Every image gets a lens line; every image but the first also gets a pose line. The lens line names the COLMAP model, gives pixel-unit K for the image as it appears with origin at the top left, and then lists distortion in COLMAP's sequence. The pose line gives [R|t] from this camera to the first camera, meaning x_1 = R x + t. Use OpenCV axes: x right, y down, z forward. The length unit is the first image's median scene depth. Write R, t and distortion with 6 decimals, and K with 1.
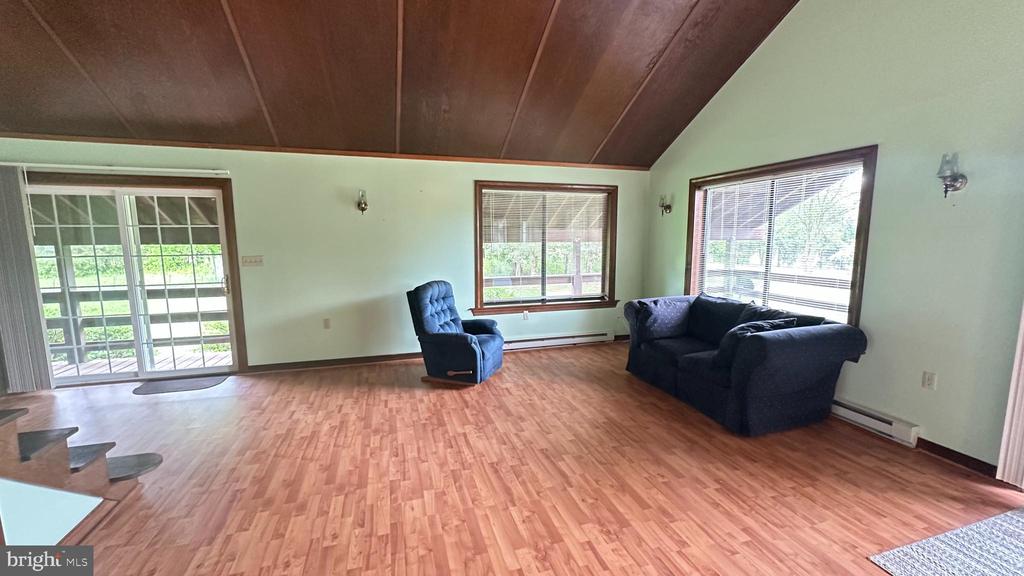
lens RADIAL K [[409.2, 0, 509.7], [0, 409.2, 287.2], [0, 0, 1]] dist [-0.001071, 0.000391]
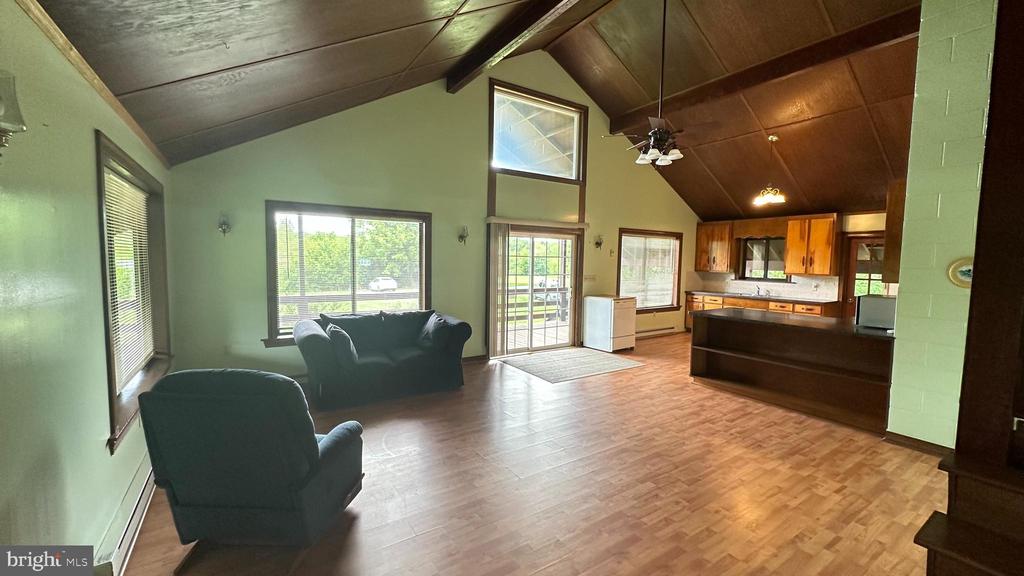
lens RADIAL K [[409.2, 0, 513.5], [0, 409.2, 286.5], [0, 0, 1]] dist [-0.001071, 0.000391]
pose [[-0.283610, -0.066625, 0.956622, -0.733509], [0.103735, 0.989598, 0.099676, -0.121008], [-0.953312, 0.127504, -0.273749, 0.880340]]
